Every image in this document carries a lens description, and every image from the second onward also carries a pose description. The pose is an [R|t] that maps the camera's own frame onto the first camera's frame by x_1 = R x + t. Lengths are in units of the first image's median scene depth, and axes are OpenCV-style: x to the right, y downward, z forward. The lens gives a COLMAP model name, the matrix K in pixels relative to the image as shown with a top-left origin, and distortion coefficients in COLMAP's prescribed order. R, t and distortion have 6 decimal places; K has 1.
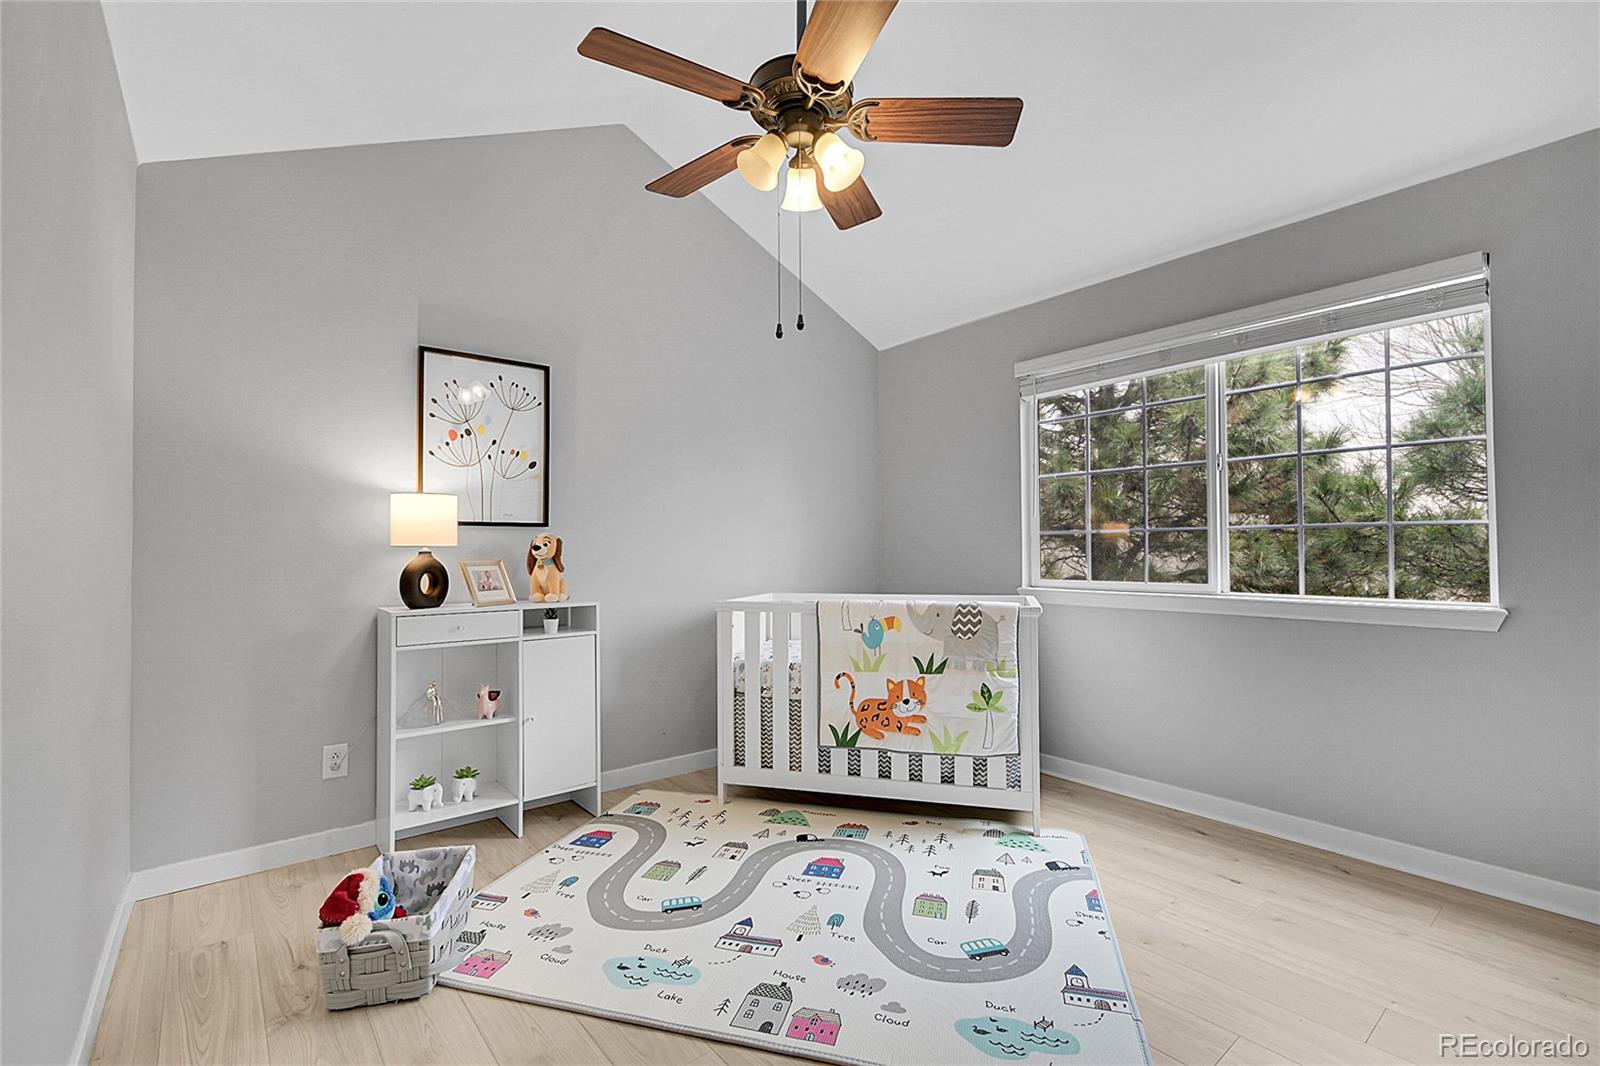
lens RADIAL K [[713.8, 0, 805.9], [0, 713.8, 536.8], [0, 0, 1]] dist [0.000905, 0.000303]
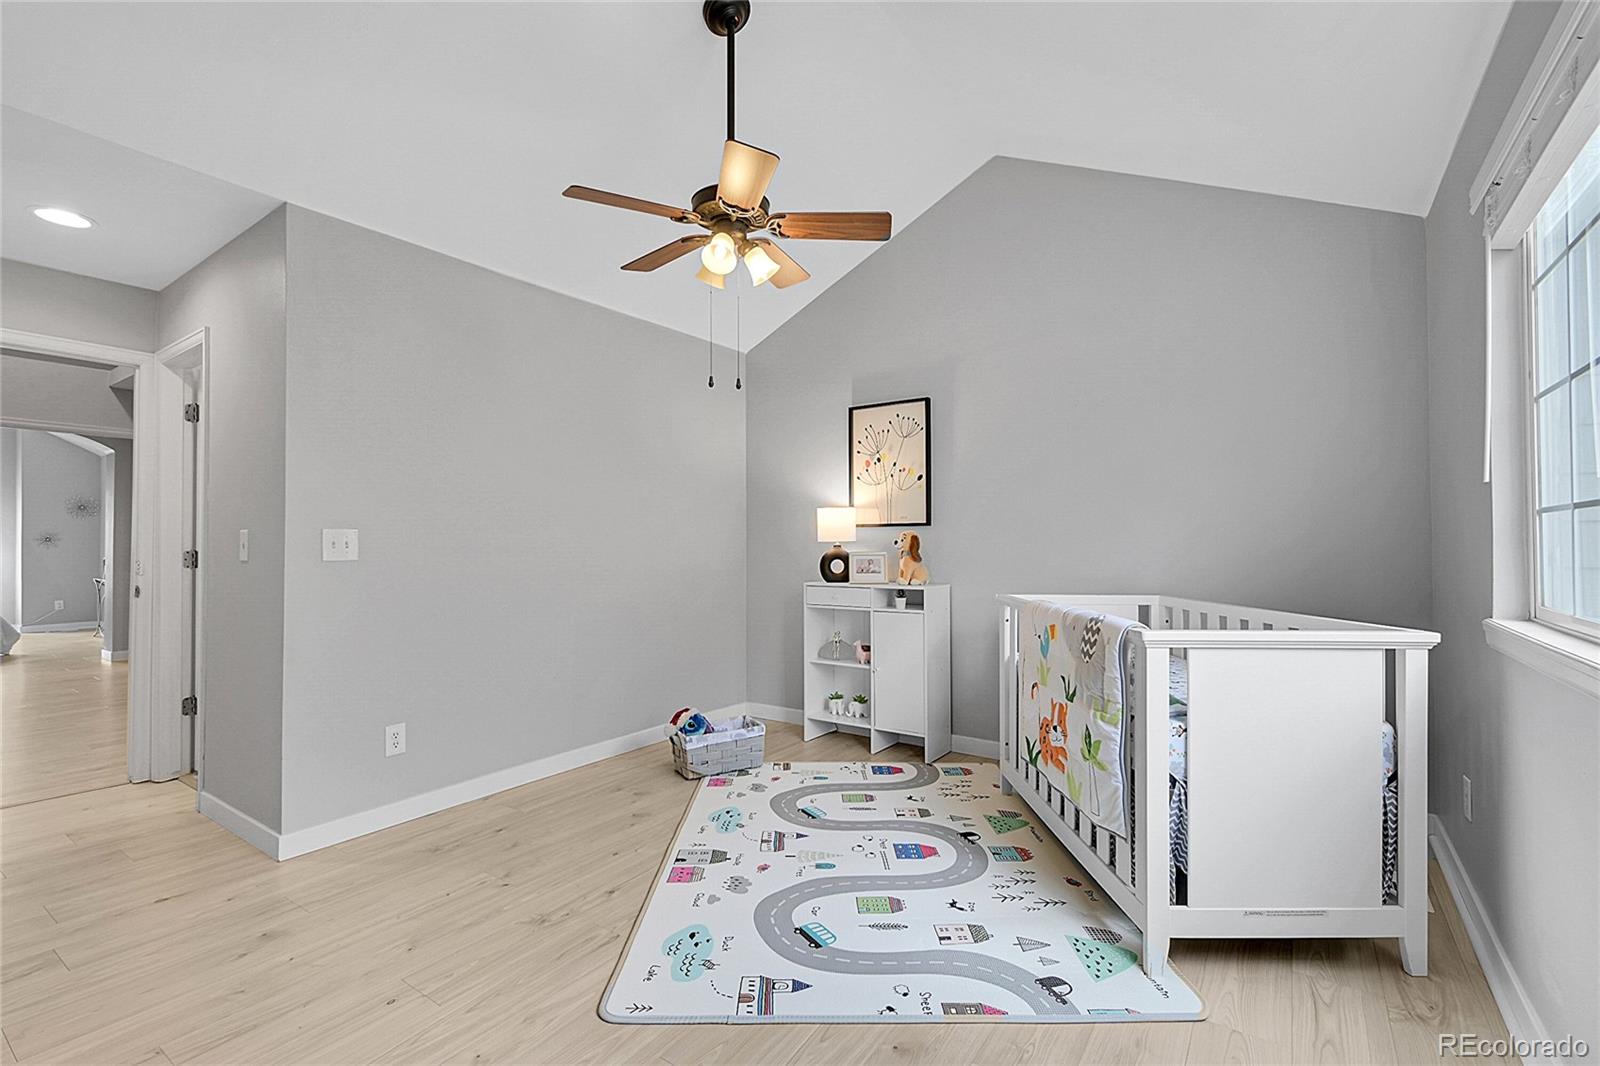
lens RADIAL K [[713.8, 0, 804.1], [0, 713.8, 537.3], [0, 0, 1]] dist [0.000905, 0.000303]
pose [[0.263915, -0.007620, -0.964516, 0.900397], [0.016560, 0.999857, -0.003368, 0.007740], [0.964404, -0.015084, 0.264003, 0.526082]]
